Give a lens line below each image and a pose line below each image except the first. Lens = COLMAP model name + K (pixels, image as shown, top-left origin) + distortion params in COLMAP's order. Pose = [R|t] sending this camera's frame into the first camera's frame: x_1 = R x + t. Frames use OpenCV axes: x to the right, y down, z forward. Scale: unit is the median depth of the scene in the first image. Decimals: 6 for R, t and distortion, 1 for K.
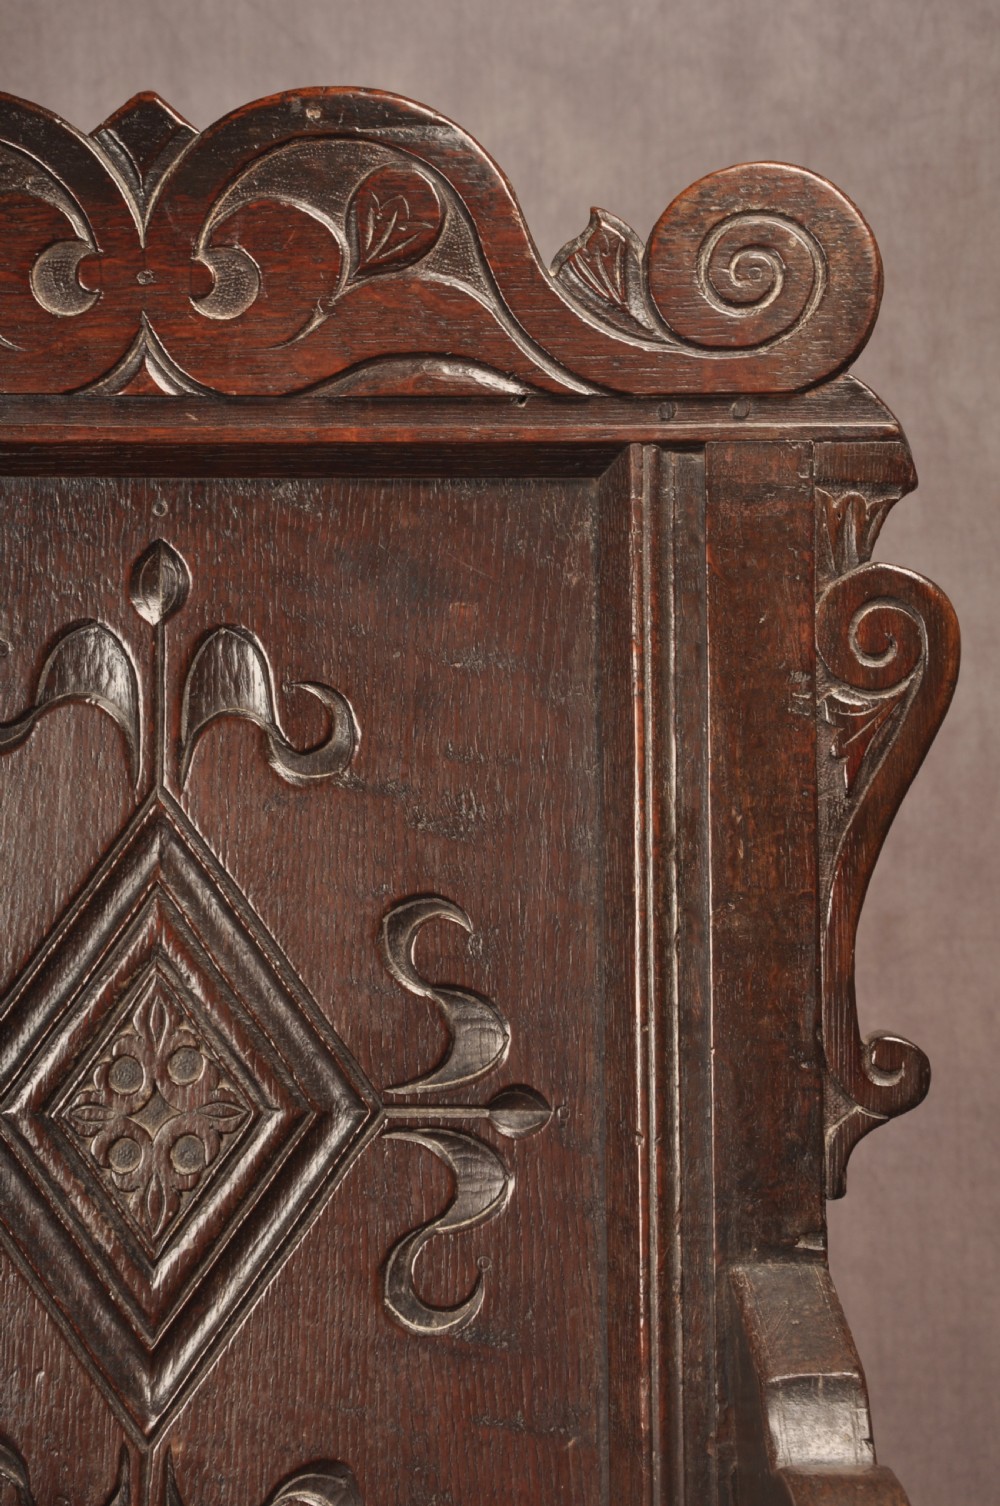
lens RADIAL K [[3212.7, 0, 500.0], [0, 3212.7, 753.0], [0, 0, 1]] dist [0.367338, 0.443305]
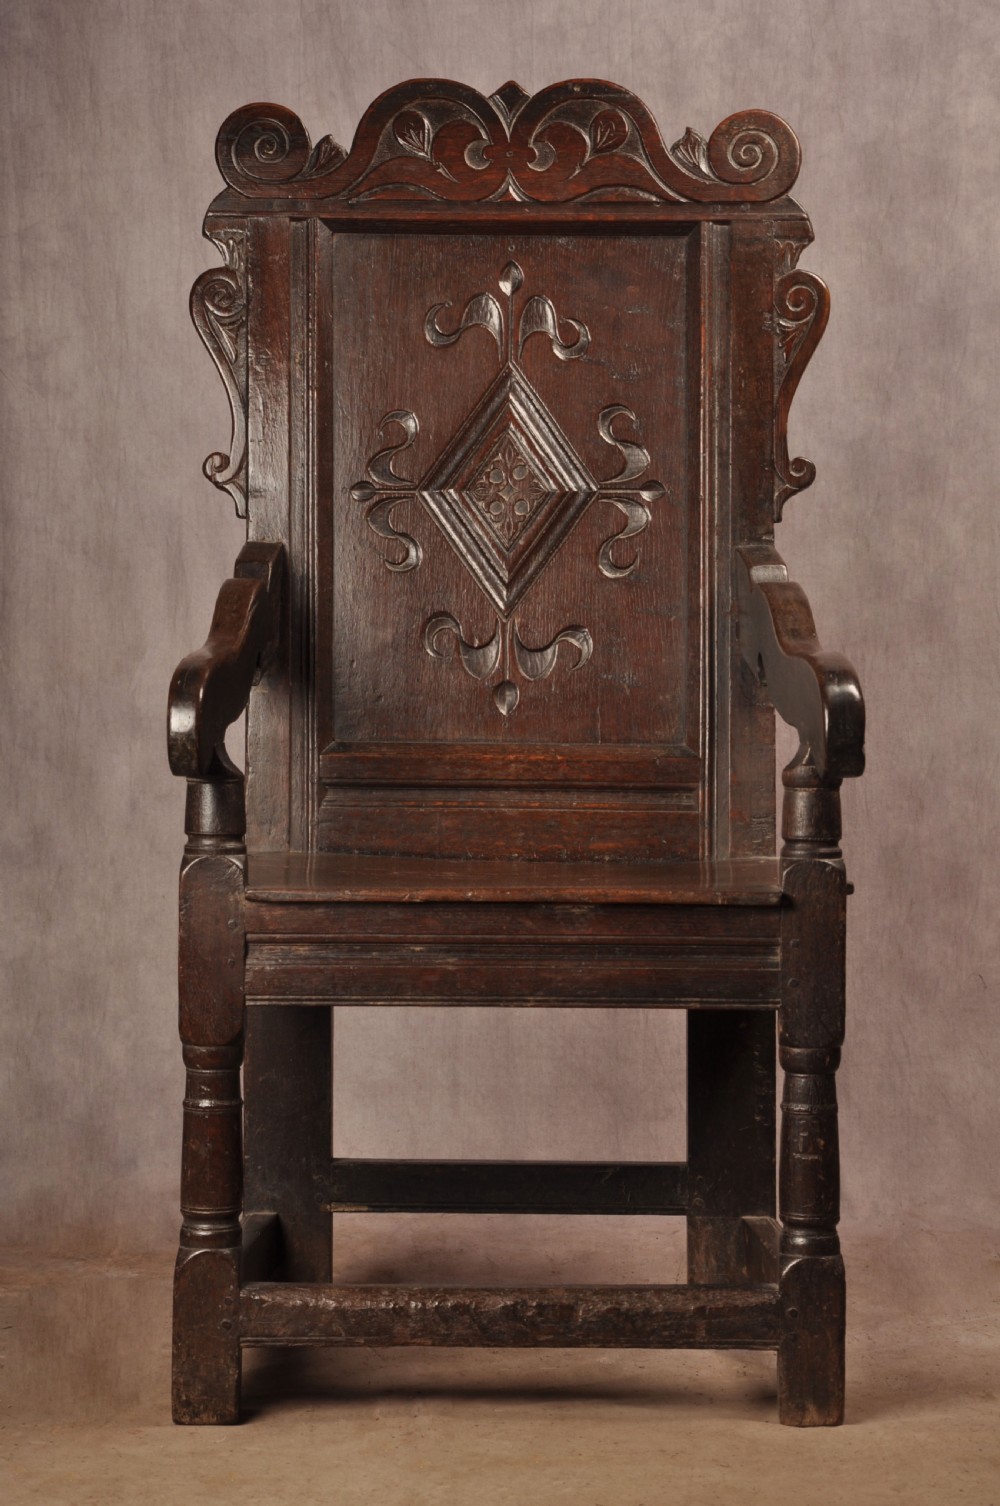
lens RADIAL K [[3999.0, 0, 500.0], [0, 3999.0, 753.0], [0, 0, 1]] dist [0.713092, -0.177929]
pose [[0.999270, 0.008624, 0.037228, -0.228103], [-0.007293, 0.999334, -0.035759, 0.428229], [-0.037512, 0.035462, 0.998667, -2.116728]]
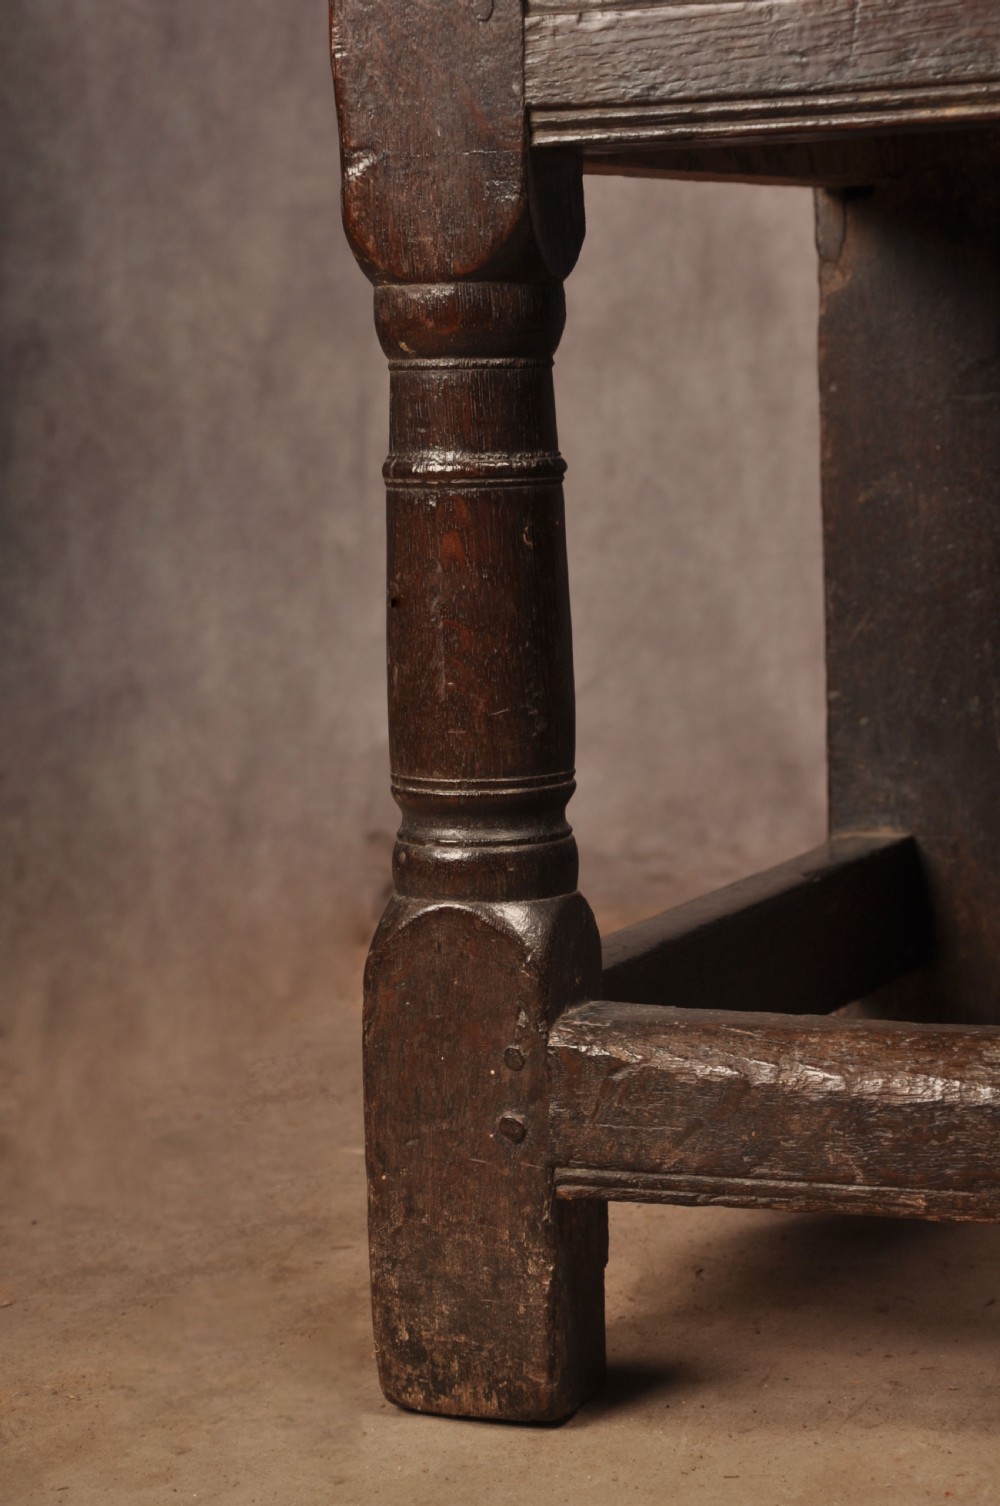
lens RADIAL K [[3652.2, 0, 500.0], [0, 3652.2, 753.0], [0, 0, 1]] dist [0.511525, -0.214570]
pose [[0.951618, 0.010546, -0.307104, -0.056220], [-0.000491, 0.999462, 0.032798, 0.610768], [0.307284, -0.031060, 0.951111, -0.086362]]
